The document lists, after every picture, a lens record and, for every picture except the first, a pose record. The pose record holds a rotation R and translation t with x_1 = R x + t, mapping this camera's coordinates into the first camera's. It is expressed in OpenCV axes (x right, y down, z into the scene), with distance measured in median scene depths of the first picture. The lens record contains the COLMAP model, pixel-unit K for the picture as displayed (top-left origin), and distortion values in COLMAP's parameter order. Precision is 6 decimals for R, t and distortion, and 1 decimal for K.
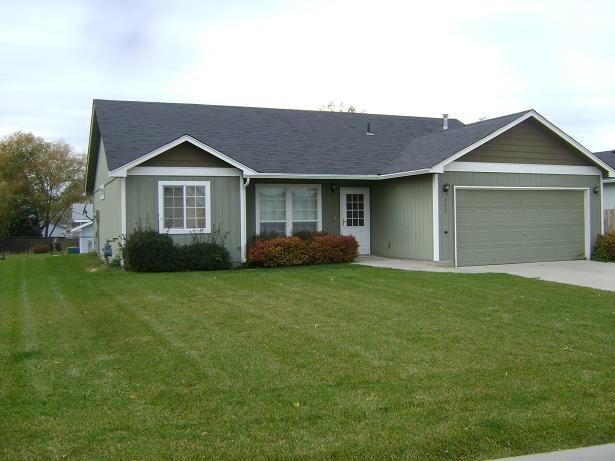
lens RADIAL K [[629.9, 0, 307.5], [0, 629.9, 230.5], [0, 0, 1]] dist [-0.201015, 0.144438]
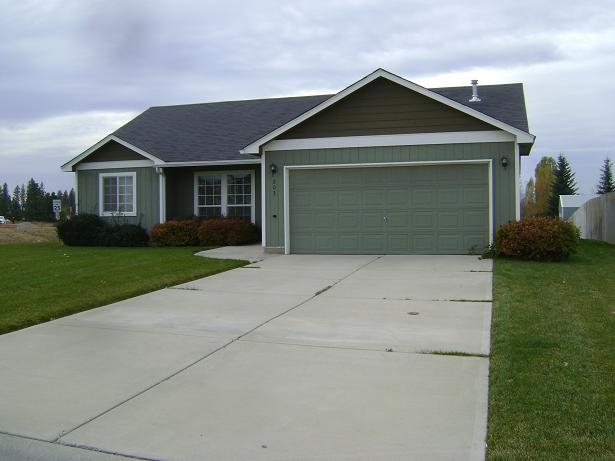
lens RADIAL K [[629.9, 0, 307.5], [0, 629.9, 230.5], [0, 0, 1]] dist [-0.201015, 0.144438]
pose [[0.796939, 0.019537, -0.603744, 0.804347], [-0.009021, 0.999750, 0.020445, 0.004362], [0.603992, -0.010847, 0.796916, 0.270749]]
